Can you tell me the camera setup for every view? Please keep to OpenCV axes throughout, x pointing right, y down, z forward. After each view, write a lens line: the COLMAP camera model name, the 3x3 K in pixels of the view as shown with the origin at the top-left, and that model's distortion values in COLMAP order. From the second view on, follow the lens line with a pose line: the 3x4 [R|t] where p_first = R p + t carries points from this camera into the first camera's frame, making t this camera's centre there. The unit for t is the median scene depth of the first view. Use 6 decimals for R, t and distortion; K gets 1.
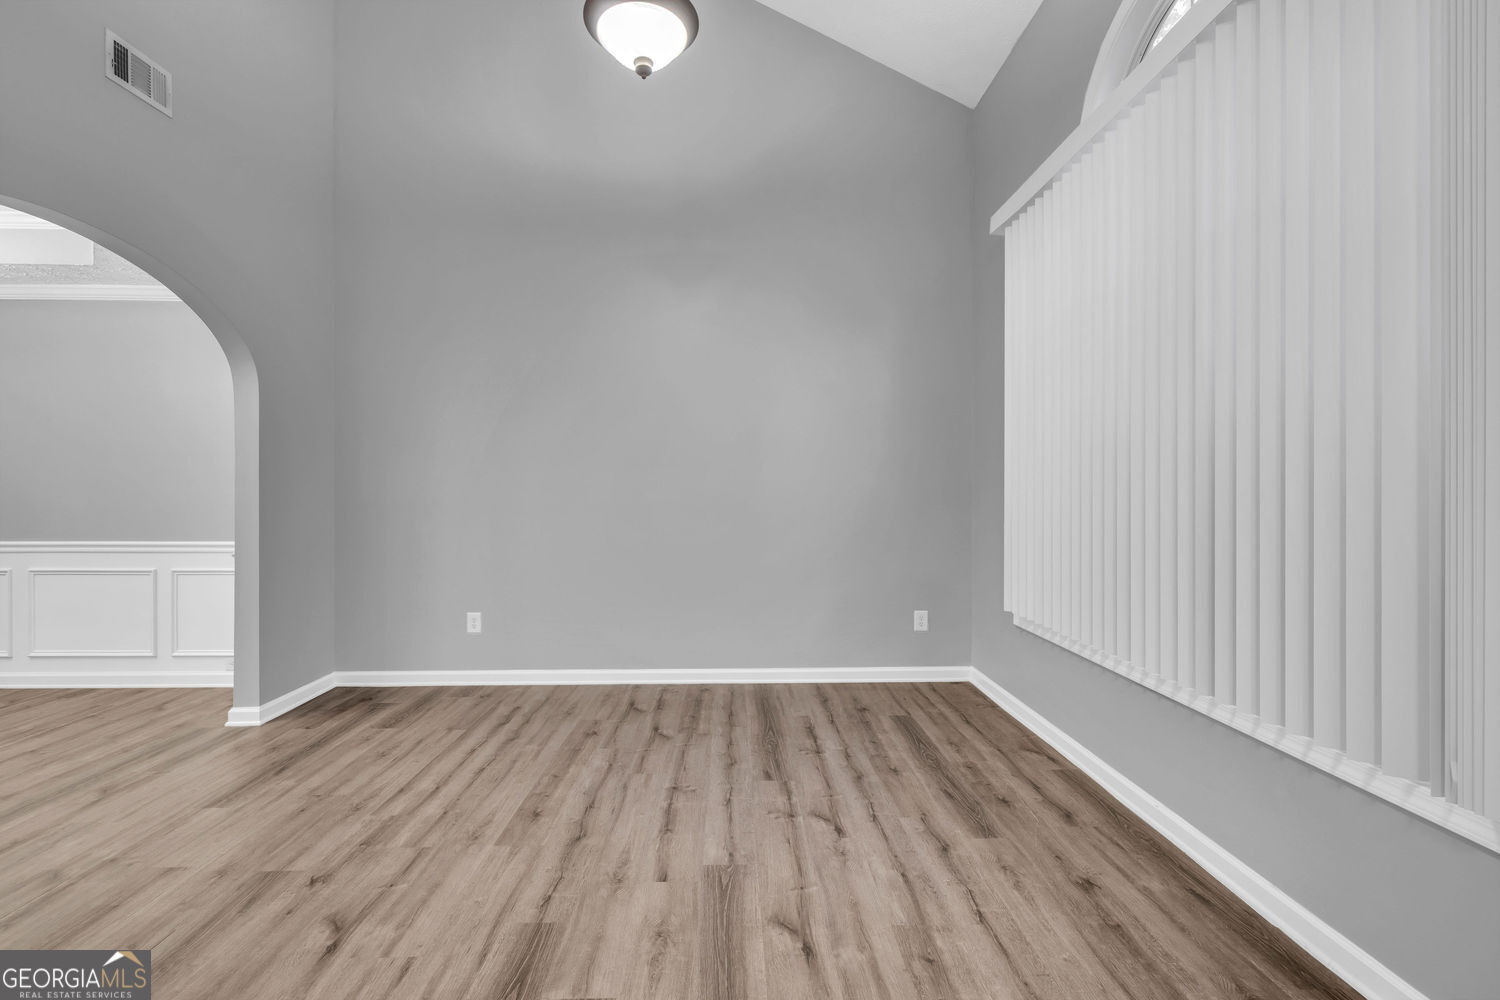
lens RADIAL K [[681.0, 0, 746.5], [0, 681.0, 489.0], [0, 0, 1]] dist [-0.003638, 0.000017]
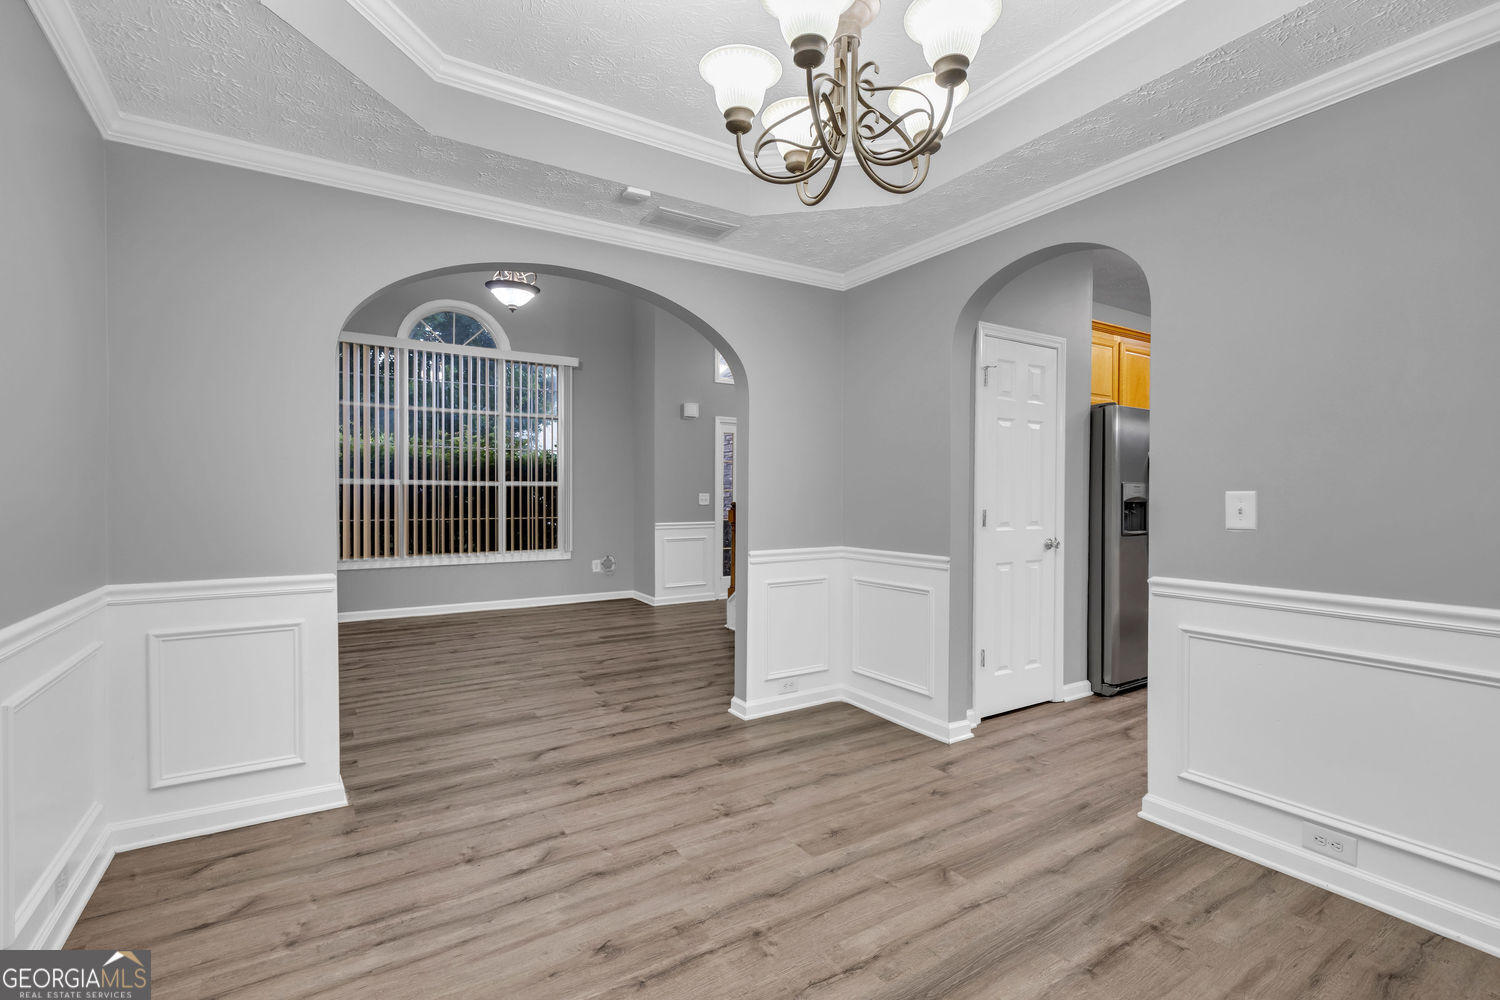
lens RADIAL K [[703.5, 0, 750.1], [0, 703.5, 494.0], [0, 0, 1]] dist [-0.001812, -0.000095]
pose [[-0.542964, -0.006290, 0.839733, -2.259903], [-0.004158, 0.999980, 0.004803, -0.010138], [-0.839746, -0.000884, -0.542979, 1.417219]]
